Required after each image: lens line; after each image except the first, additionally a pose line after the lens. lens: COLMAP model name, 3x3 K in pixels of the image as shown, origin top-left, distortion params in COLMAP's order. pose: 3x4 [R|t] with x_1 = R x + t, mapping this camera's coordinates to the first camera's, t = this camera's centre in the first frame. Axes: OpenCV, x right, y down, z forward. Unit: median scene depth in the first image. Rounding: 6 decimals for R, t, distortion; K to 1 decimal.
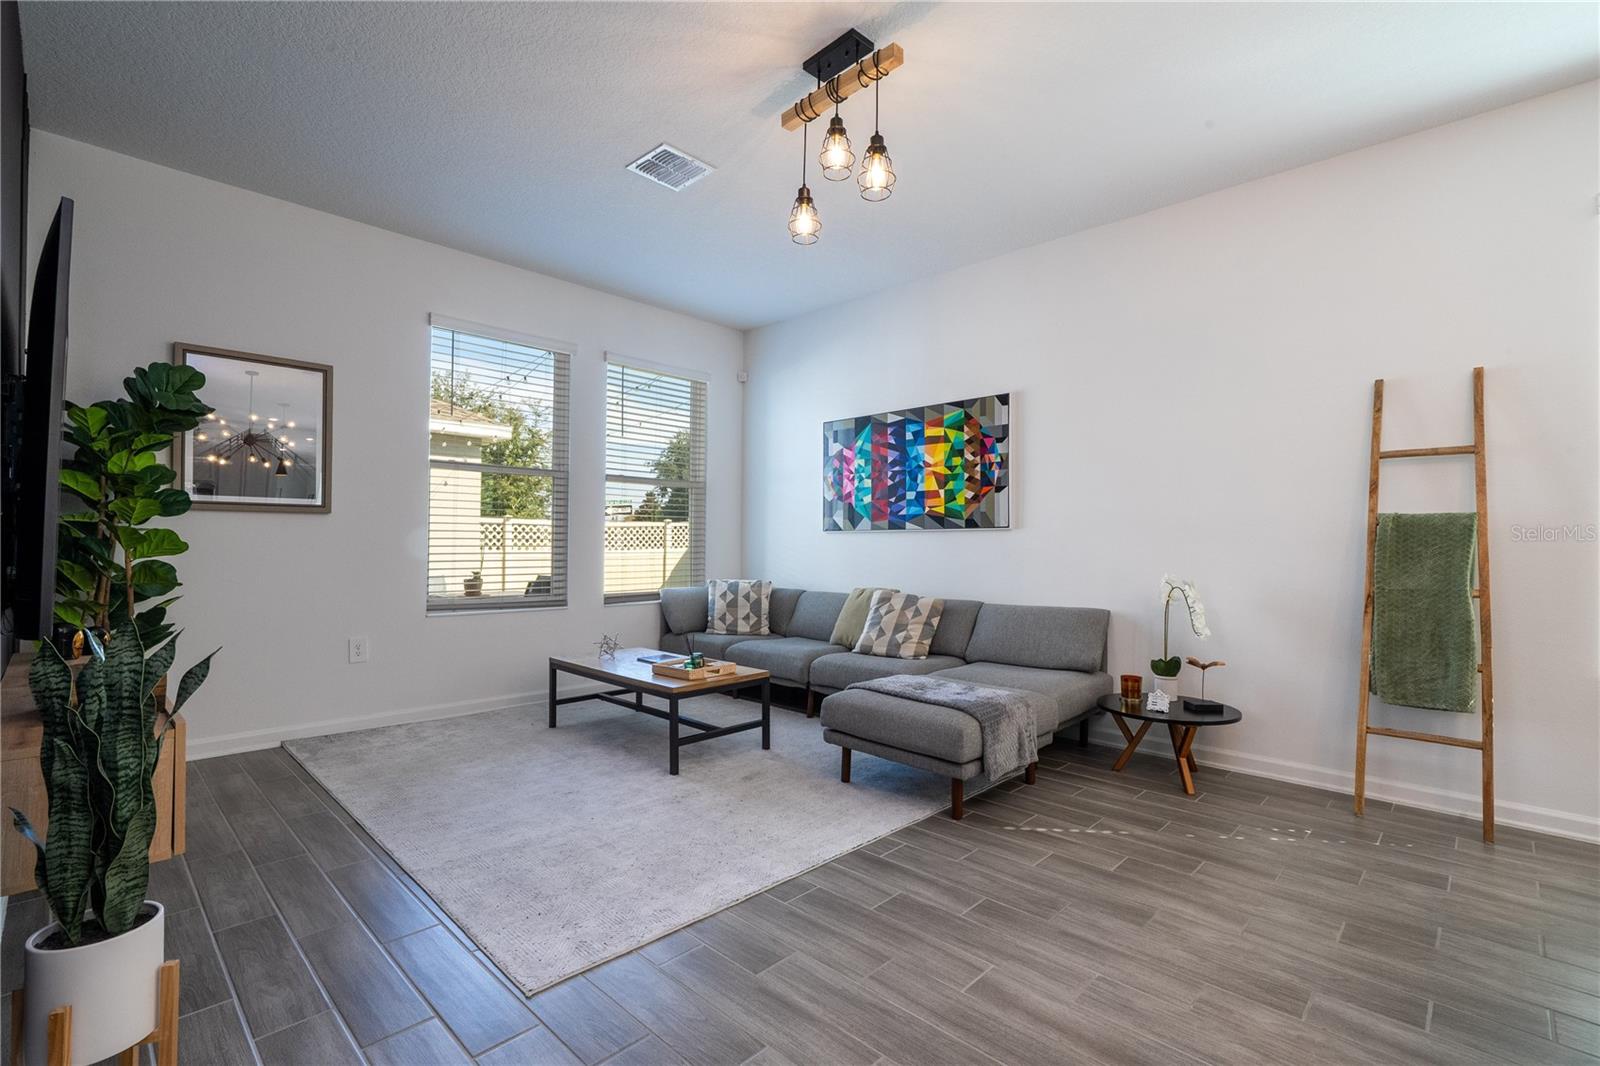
lens RADIAL K [[718.5, 0, 803.0], [0, 718.5, 538.1], [0, 0, 1]] dist [-0.004534, 0.000861]
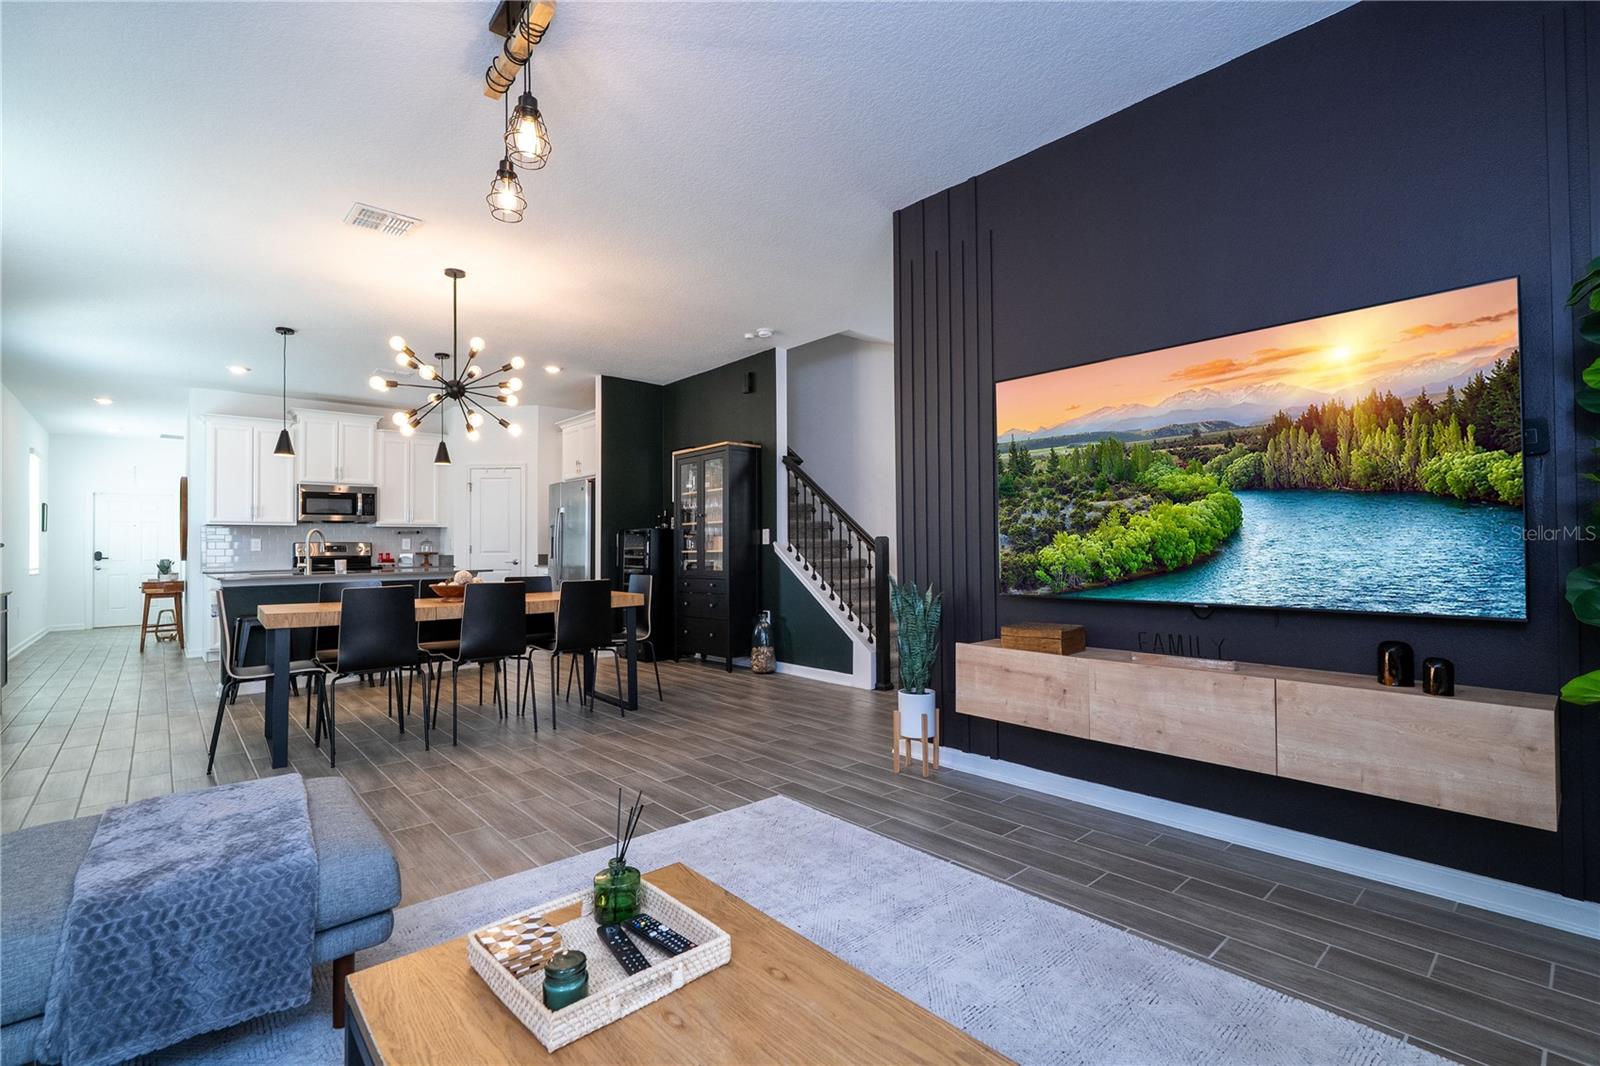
lens RADIAL K [[718.5, 0, 809.5], [0, 718.5, 534.2], [0, 0, 1]] dist [-0.004534, 0.000861]
pose [[-0.997612, 0.002929, 0.069010, -0.211190], [0.001187, 0.999680, -0.025273, 0.007977], [-0.069062, -0.025131, -0.997296, 1.030981]]
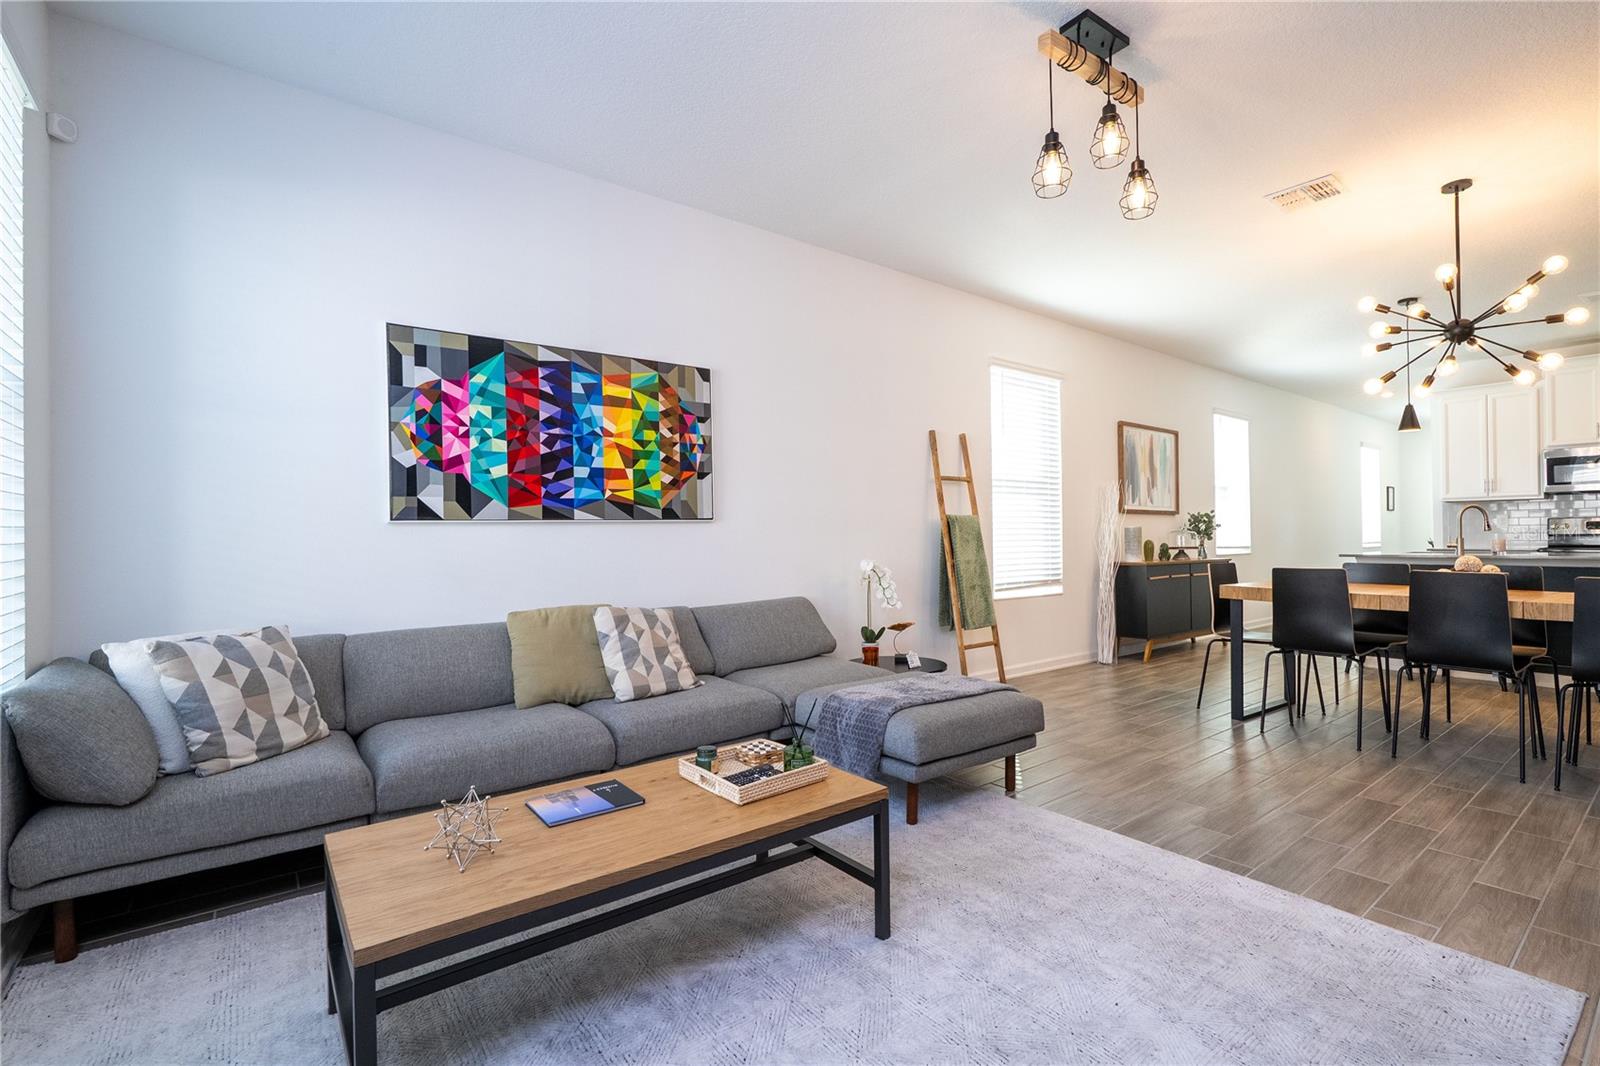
lens RADIAL K [[718.5, 0, 813.8], [0, 718.5, 538.5], [0, 0, 1]] dist [-0.004534, 0.000861]
pose [[0.140167, -0.010630, 0.990071, -0.539877], [0.006387, 0.999931, 0.009832, 0.000816], [-0.990107, 0.004945, 0.140225, 0.691884]]
